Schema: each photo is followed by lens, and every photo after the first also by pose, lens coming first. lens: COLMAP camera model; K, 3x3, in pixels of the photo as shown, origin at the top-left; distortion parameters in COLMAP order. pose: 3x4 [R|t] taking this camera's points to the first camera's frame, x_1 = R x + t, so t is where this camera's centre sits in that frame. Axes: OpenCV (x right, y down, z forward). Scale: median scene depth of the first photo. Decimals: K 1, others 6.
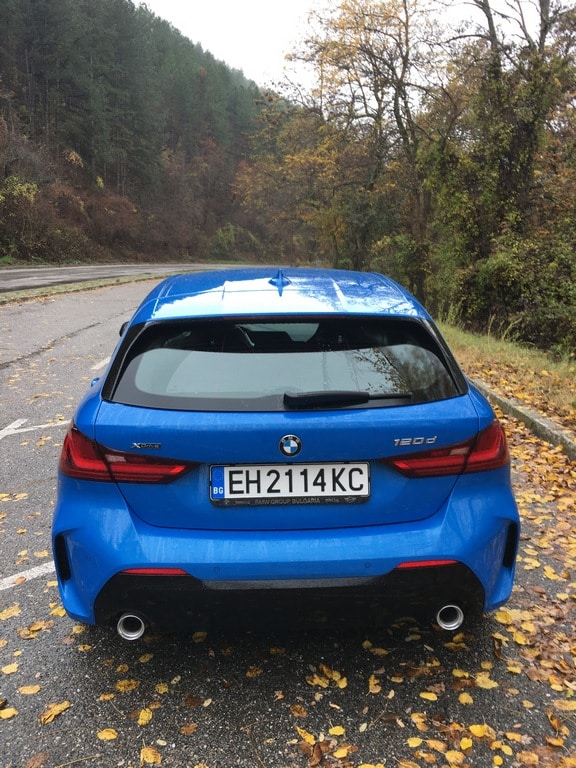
lens RADIAL K [[634.6, 0, 288.0], [0, 634.6, 384.0], [0, 0, 1]] dist [0.081541, -0.118394]
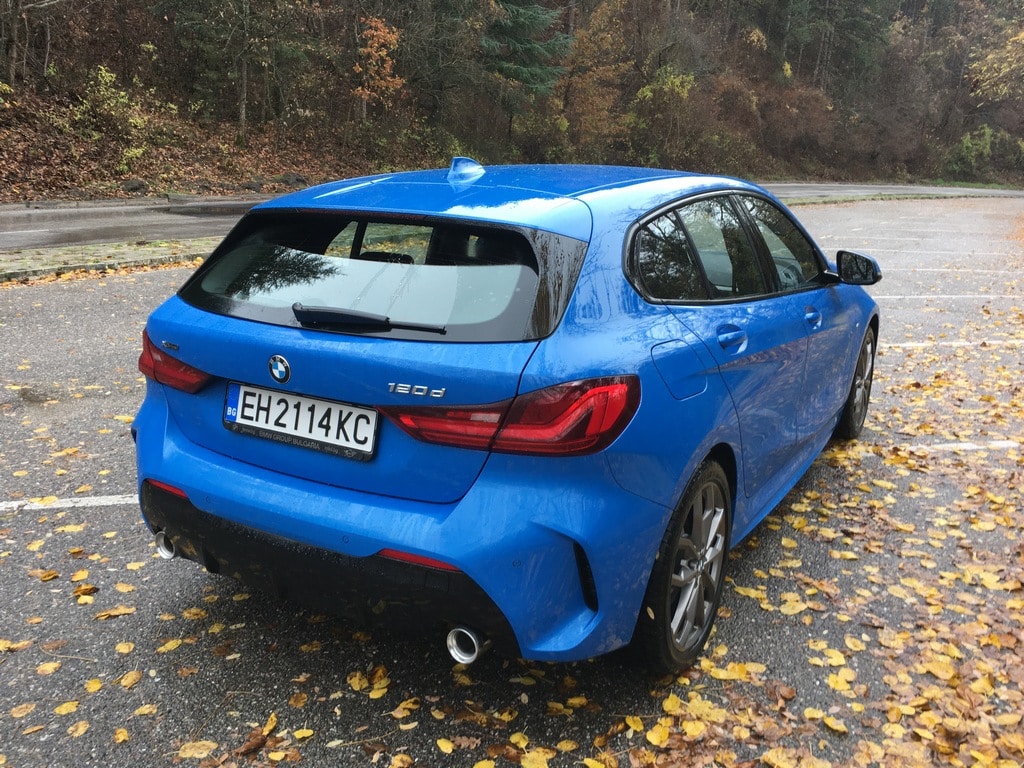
lens RADIAL K [[846.1, 0, 532.0], [0, 846.1, 386.3], [0, 0, 1]] dist [0.081541, -0.118394]
pose [[0.845936, 0.157046, -0.509635, 0.788447], [-0.132232, 0.987582, 0.084837, -0.013588], [0.516630, -0.004377, 0.856198, 0.238733]]
